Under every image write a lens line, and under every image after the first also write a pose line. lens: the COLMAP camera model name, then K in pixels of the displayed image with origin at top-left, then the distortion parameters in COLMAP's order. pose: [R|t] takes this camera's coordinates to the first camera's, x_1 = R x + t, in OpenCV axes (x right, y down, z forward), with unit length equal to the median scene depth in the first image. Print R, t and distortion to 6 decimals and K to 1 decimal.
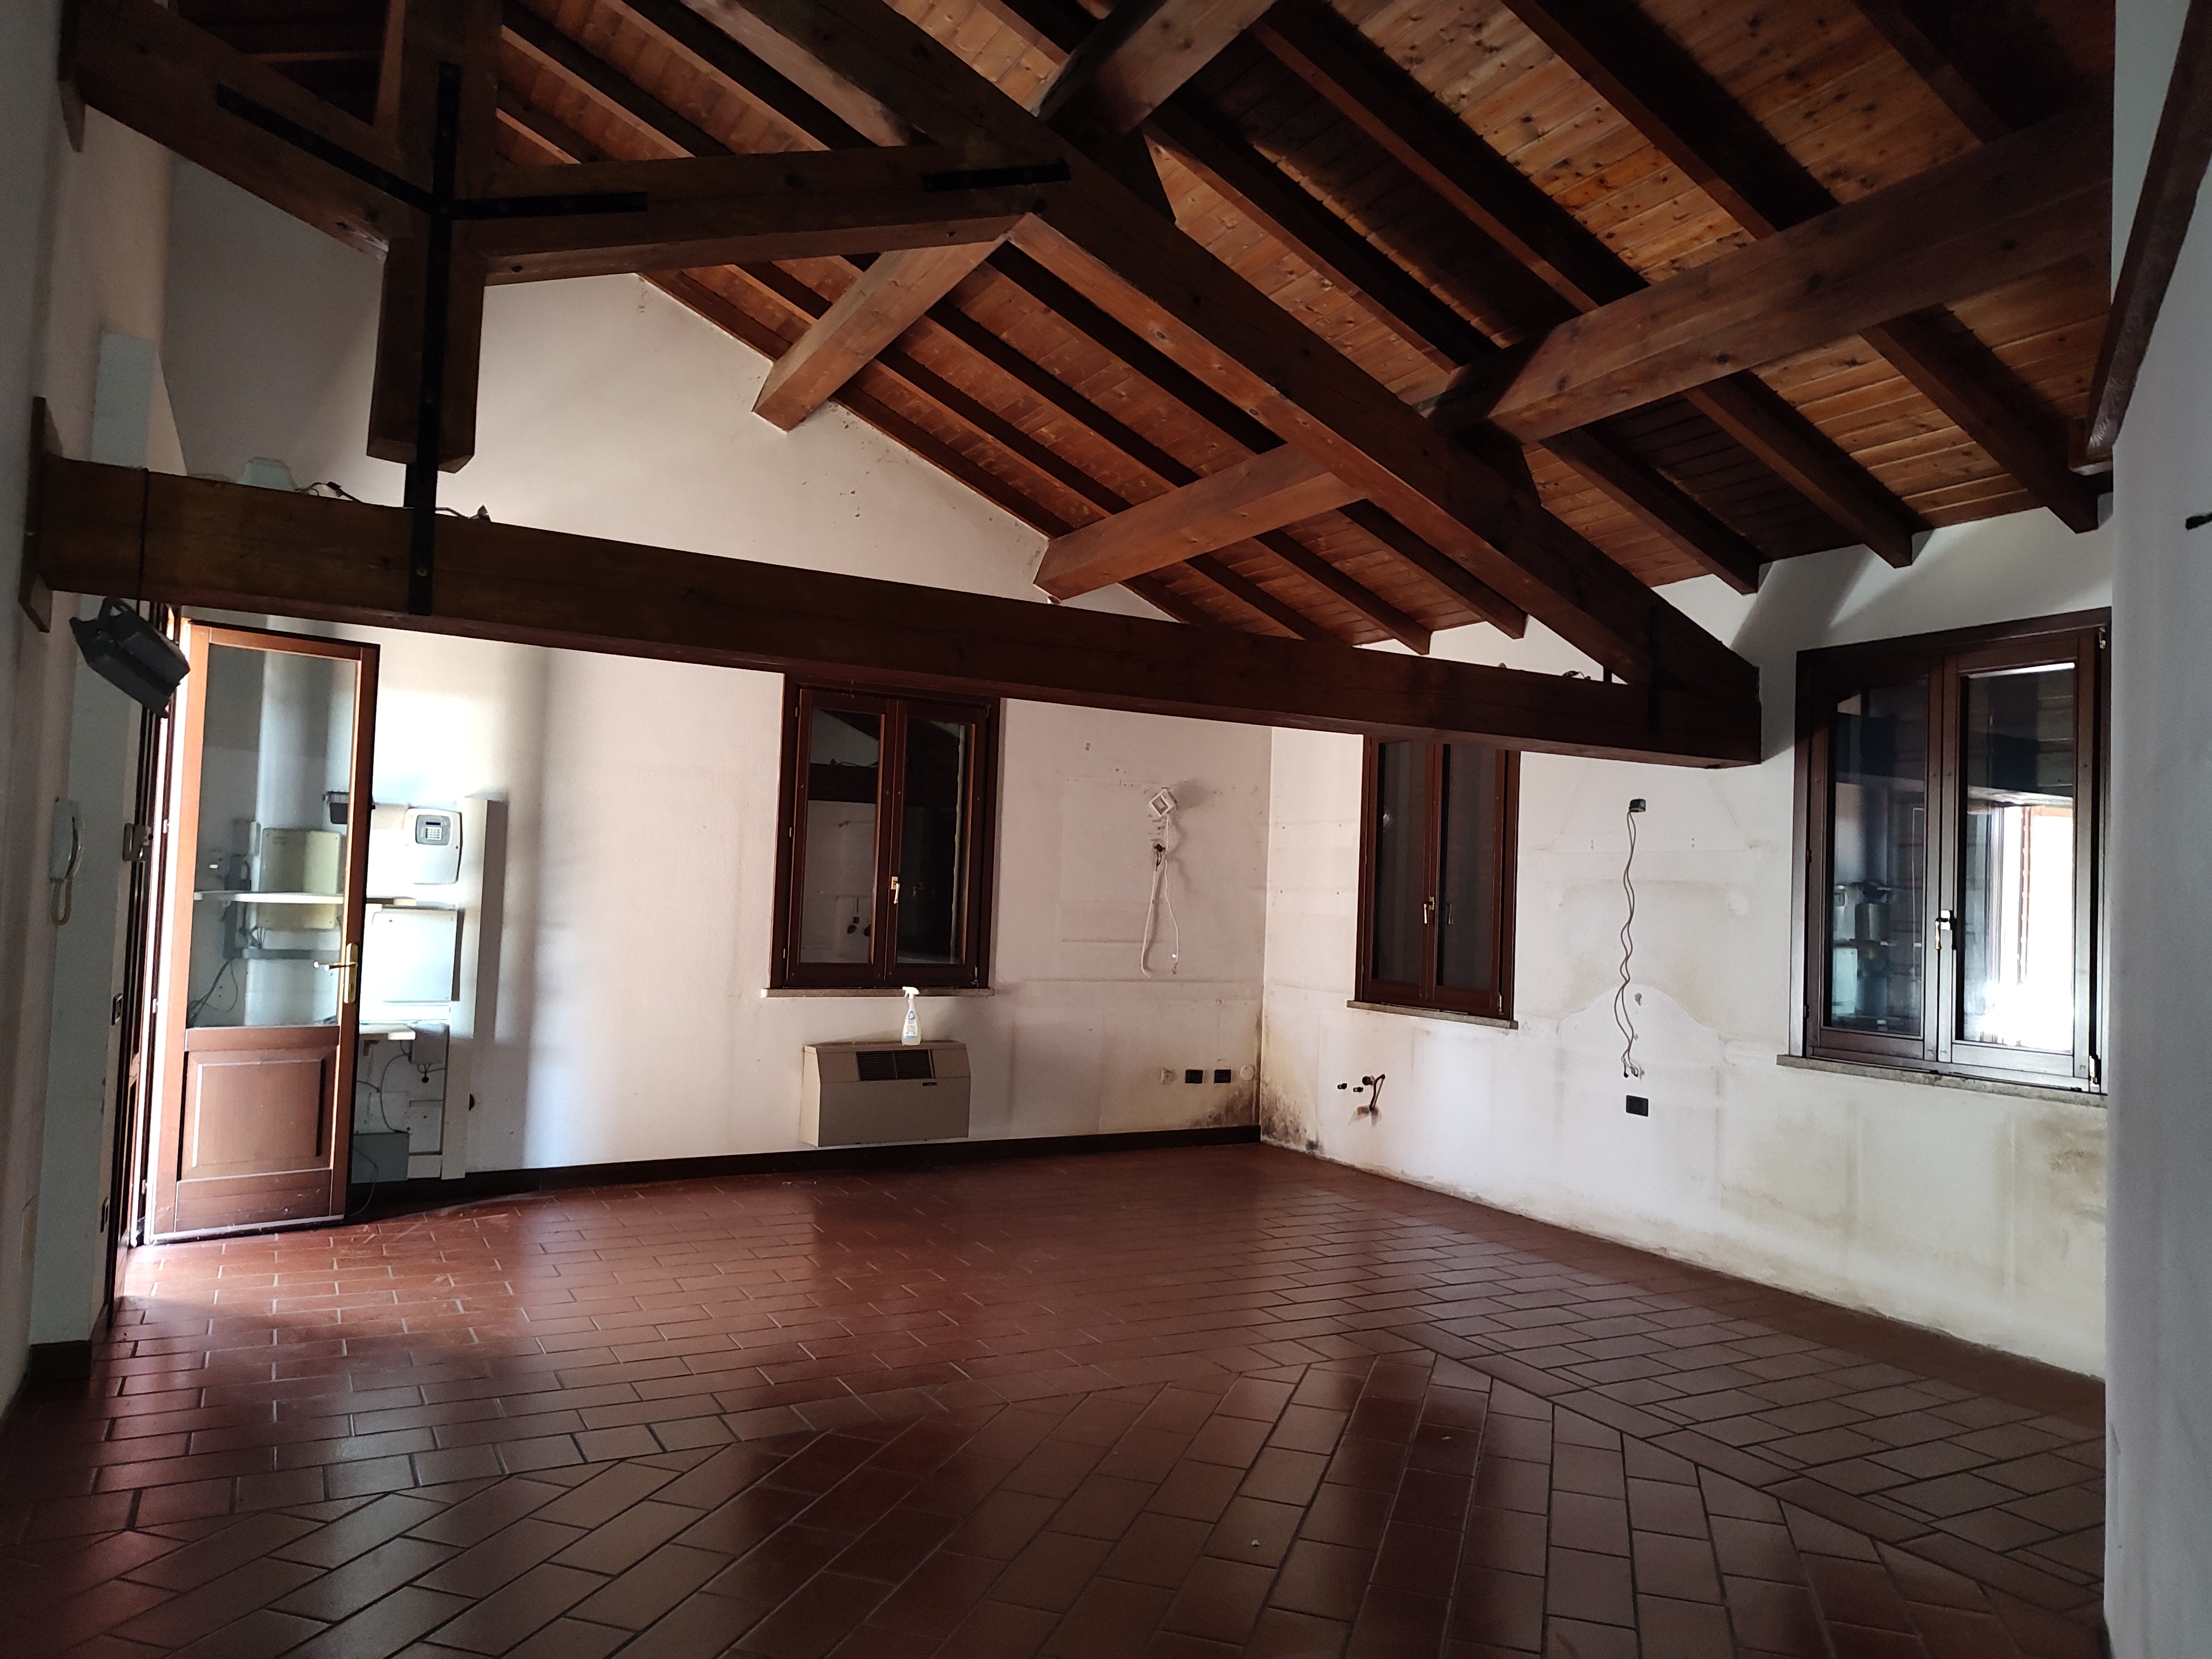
lens RADIAL K [[1484.5, 0, 1109.9], [0, 1484.5, 824.5], [0, 0, 1]] dist [0.058865, -0.063317]
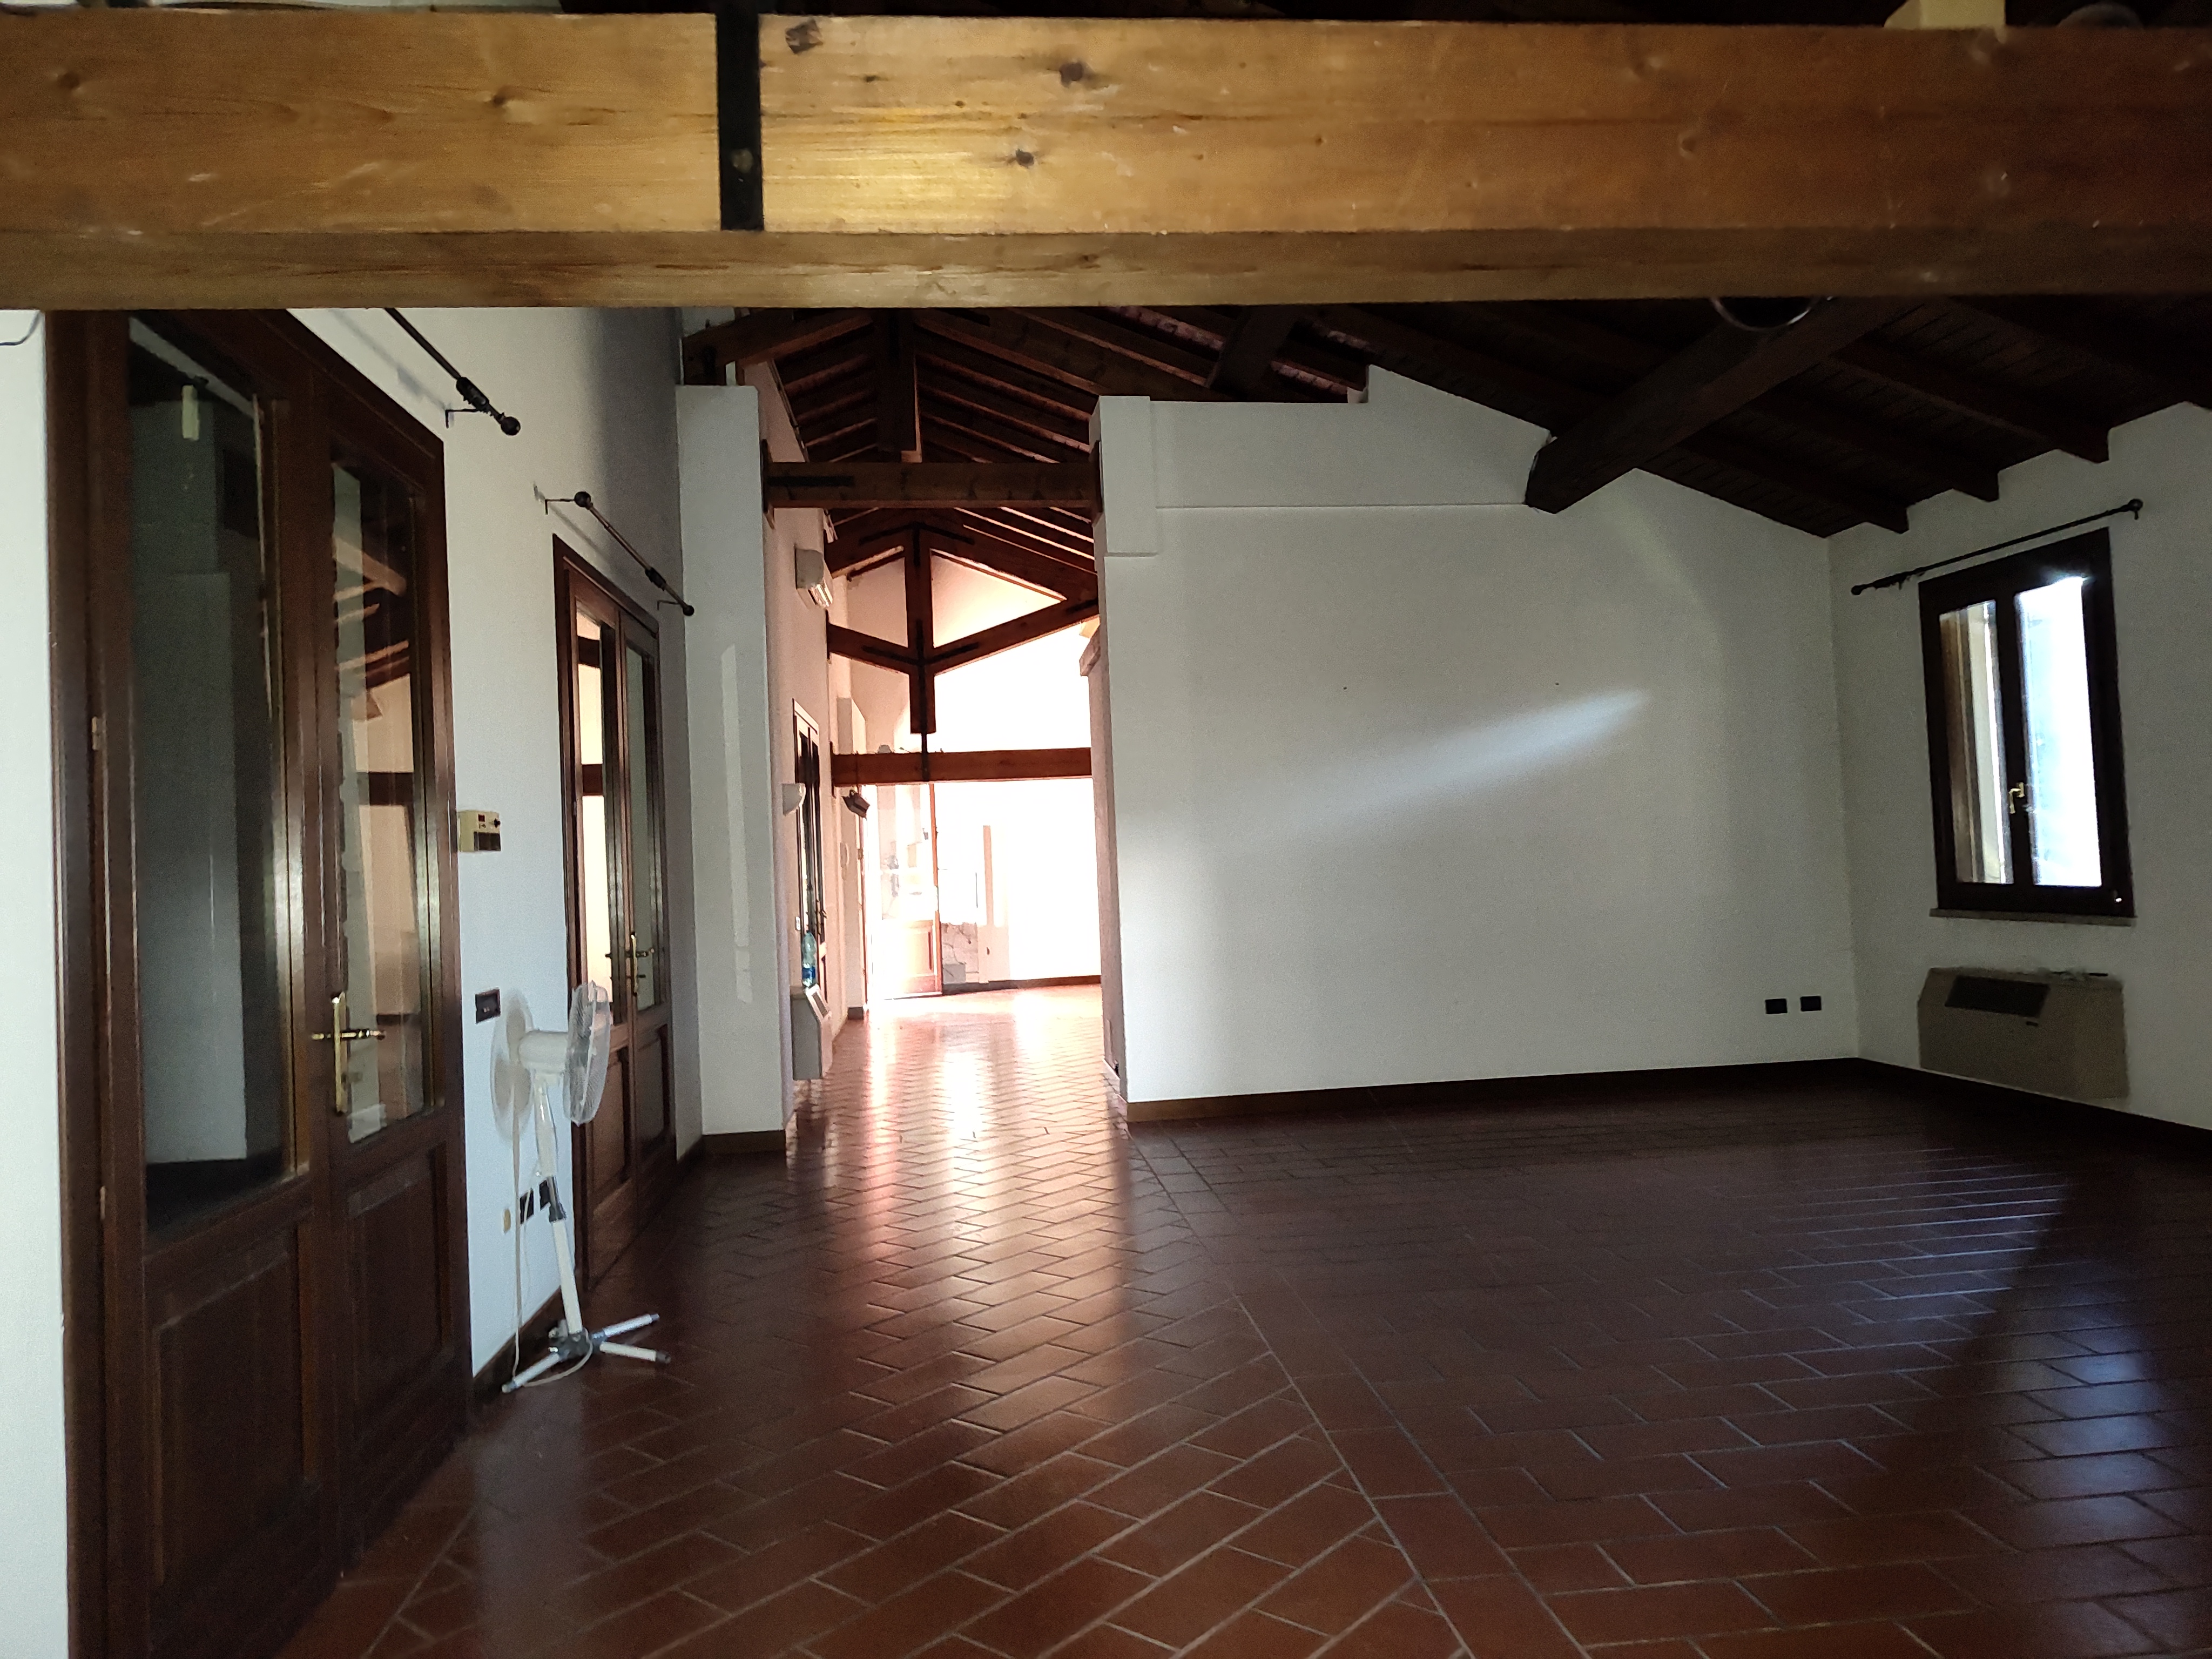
lens RADIAL K [[1484.5, 0, 1109.9], [0, 1484.5, 824.5], [0, 0, 1]] dist [0.058865, -0.063317]
pose [[0.918349, -0.084002, -0.386754, 0.725486], [0.095111, 0.995420, 0.009638, -0.021289], [0.384173, -0.045636, 0.922133, -1.163294]]
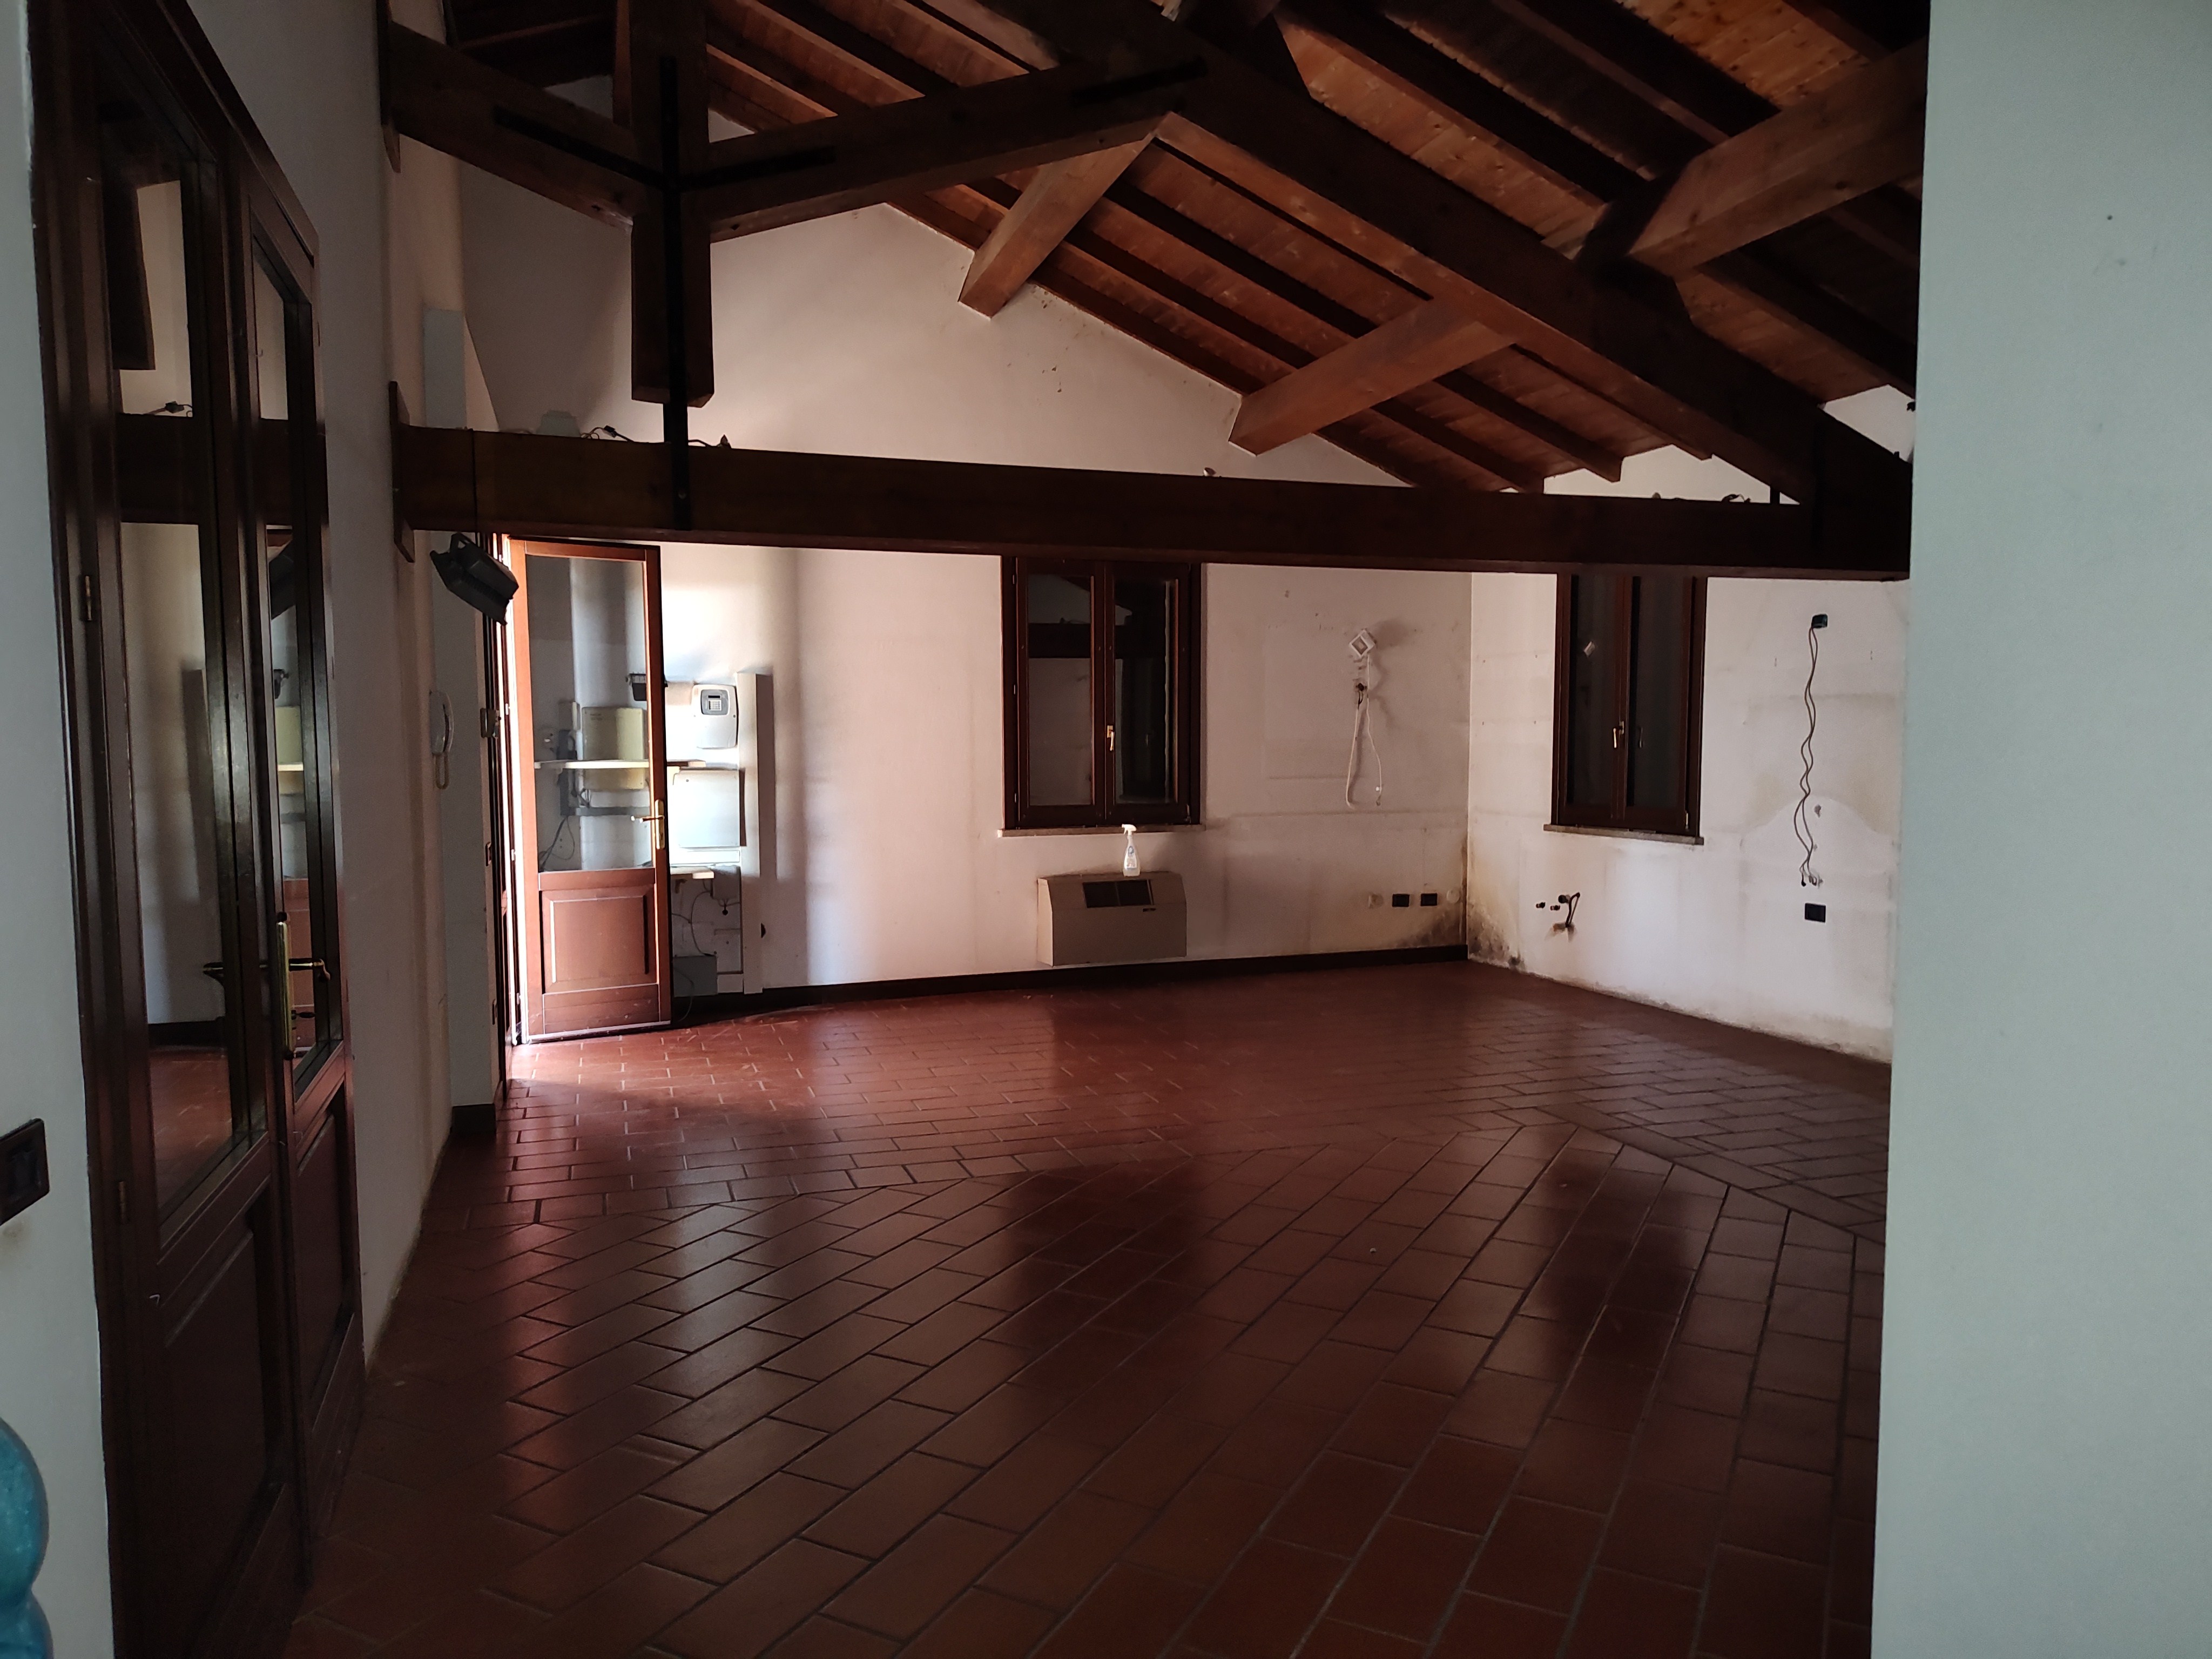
lens RADIAL K [[1475.8, 0, 1106.0], [0, 1475.8, 829.5], [0, 0, 1]] dist [0.091965, -0.115320]
pose [[0.983608, -0.031879, -0.177480, 0.056420], [0.050730, 0.993417, 0.102714, -0.001352], [0.173038, -0.110033, 0.978750, -0.102609]]
